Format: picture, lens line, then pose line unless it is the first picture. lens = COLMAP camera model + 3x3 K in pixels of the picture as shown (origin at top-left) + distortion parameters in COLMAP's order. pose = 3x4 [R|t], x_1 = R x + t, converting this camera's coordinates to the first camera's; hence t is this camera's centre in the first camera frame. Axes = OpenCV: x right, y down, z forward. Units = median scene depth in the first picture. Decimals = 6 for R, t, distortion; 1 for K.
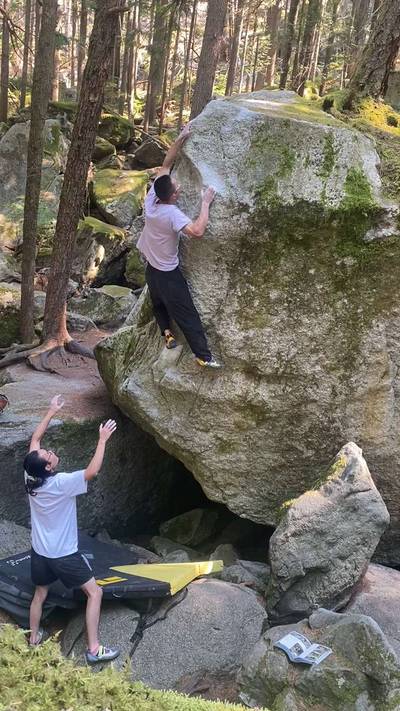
lens RADIAL K [[616.1, 0, 200.0], [0, 616.1, 355.5], [0, 0, 1]] dist [0.133372, -0.325553]
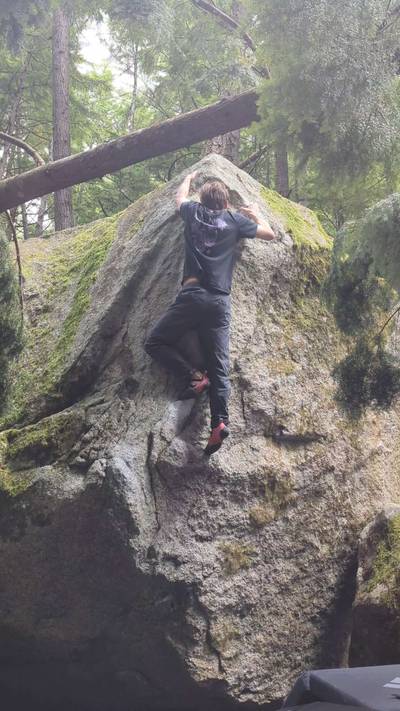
lens RADIAL K [[621.3, 0, 202.1], [0, 621.3, 353.0], [0, 0, 1]] dist [0.049361, -0.010731]
pose [[0.595634, 0.248756, 0.763767, -0.630211], [0.264544, 0.837044, -0.478930, 0.308606], [-0.758443, 0.487317, 0.432765, 0.691969]]
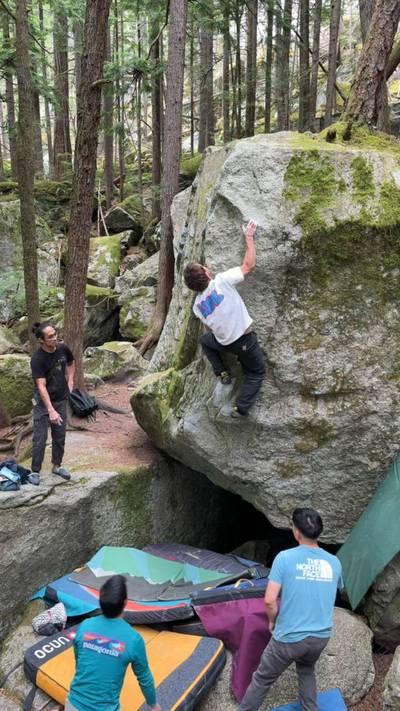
lens RADIAL K [[577.4, 0, 200.8], [0, 577.4, 354.3], [0, 0, 1]] dist [0.172391, -0.307865]
pose [[0.988011, -0.143495, 0.056957, -0.142717], [0.147508, 0.986293, -0.073948, 0.008012], [-0.045565, 0.081463, 0.995634, 0.041078]]
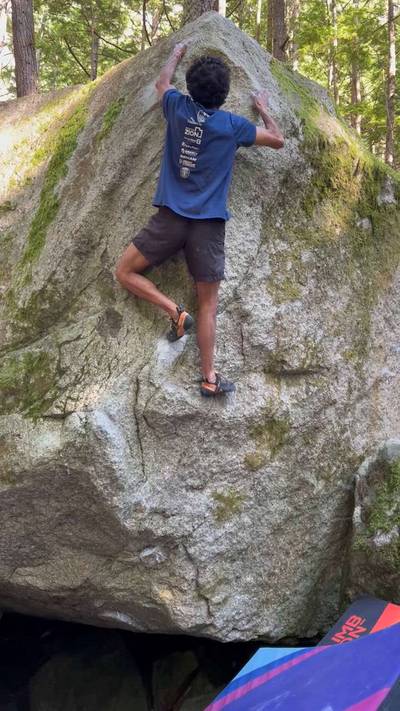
lens RADIAL K [[616.1, 0, 200.0], [0, 616.1, 355.5], [0, 0, 1]] dist [0.133372, -0.325553]
pose [[0.559668, 0.069225, 0.825821, -0.567695], [0.260178, 0.931443, -0.254405, 0.175091], [-0.786816, 0.357243, 0.503288, 0.725712]]
